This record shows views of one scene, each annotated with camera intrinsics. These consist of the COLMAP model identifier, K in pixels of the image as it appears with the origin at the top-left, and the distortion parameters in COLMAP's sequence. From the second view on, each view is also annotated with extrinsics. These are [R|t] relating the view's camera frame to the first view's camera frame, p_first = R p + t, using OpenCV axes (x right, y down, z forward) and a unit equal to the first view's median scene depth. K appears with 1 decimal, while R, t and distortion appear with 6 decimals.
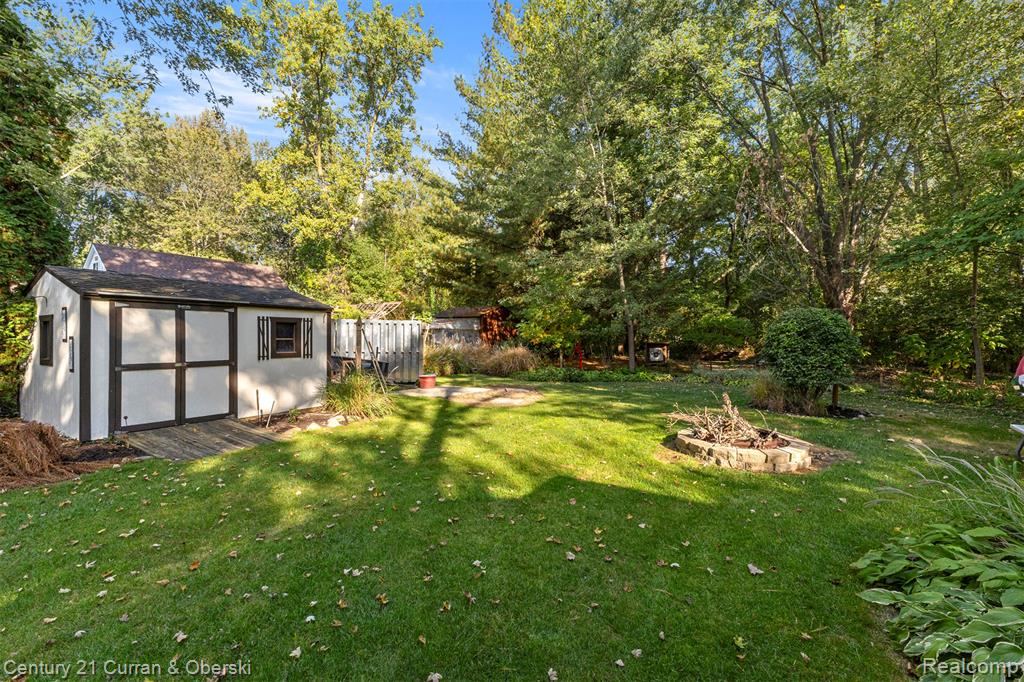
lens RADIAL K [[442.9, 0, 509.6], [0, 442.9, 341.6], [0, 0, 1]] dist [0.010991, -0.000861]
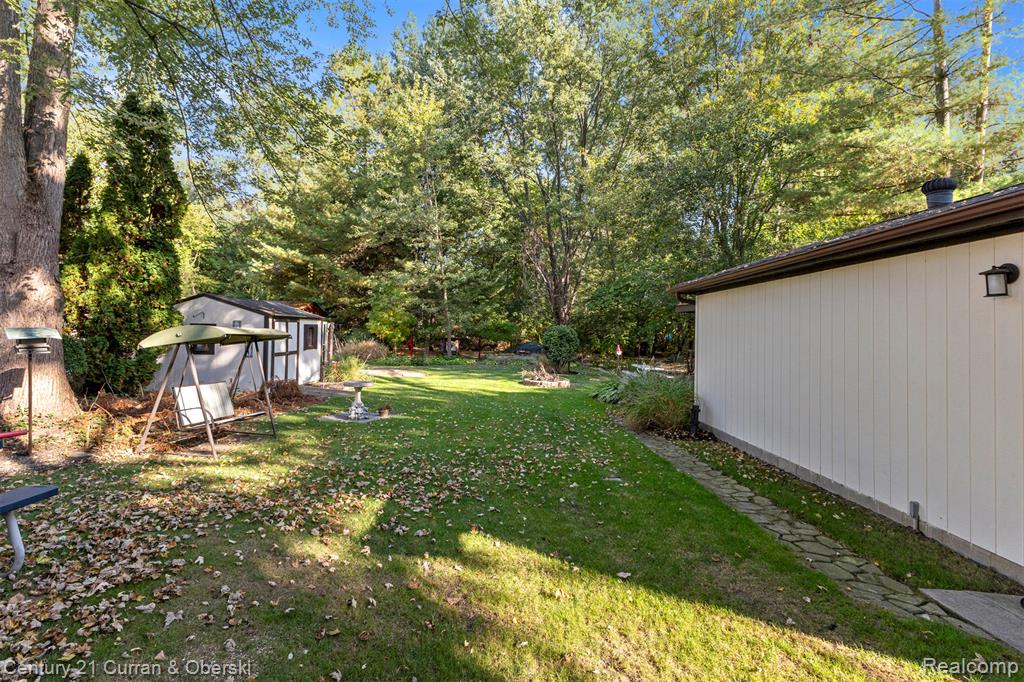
lens RADIAL K [[458.2, 0, 512.8], [0, 458.2, 338.5], [0, 0, 1]] dist [-0.009565, 0.000335]
pose [[0.845675, 0.008095, 0.533637, -0.519294], [-0.015225, 0.999844, 0.008960, -0.020209], [-0.533481, -0.015702, 0.845666, -0.552467]]
